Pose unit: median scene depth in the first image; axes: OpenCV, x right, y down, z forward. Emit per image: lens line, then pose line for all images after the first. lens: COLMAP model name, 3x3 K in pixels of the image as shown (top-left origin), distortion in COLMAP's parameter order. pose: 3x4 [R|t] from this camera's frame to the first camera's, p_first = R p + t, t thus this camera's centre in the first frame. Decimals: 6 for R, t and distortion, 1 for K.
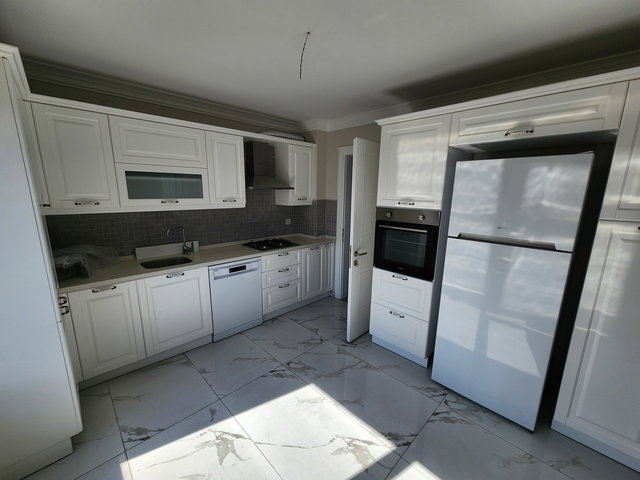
lens RADIAL K [[262.8, 0, 317.4], [0, 262.8, 244.8], [0, 0, 1]] dist [-0.001933, -0.000149]
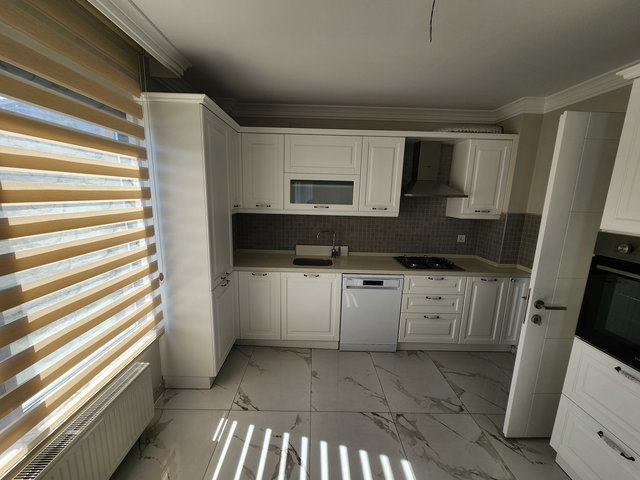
lens RADIAL K [[262.8, 0, 317.4], [0, 262.8, 244.8], [0, 0, 1]] dist [-0.001933, -0.000149]
pose [[0.722106, 0.137549, -0.677970, 0.151024], [-0.157351, 0.987003, 0.032652, -0.036506], [0.673650, 0.083101, 0.734364, 0.177842]]
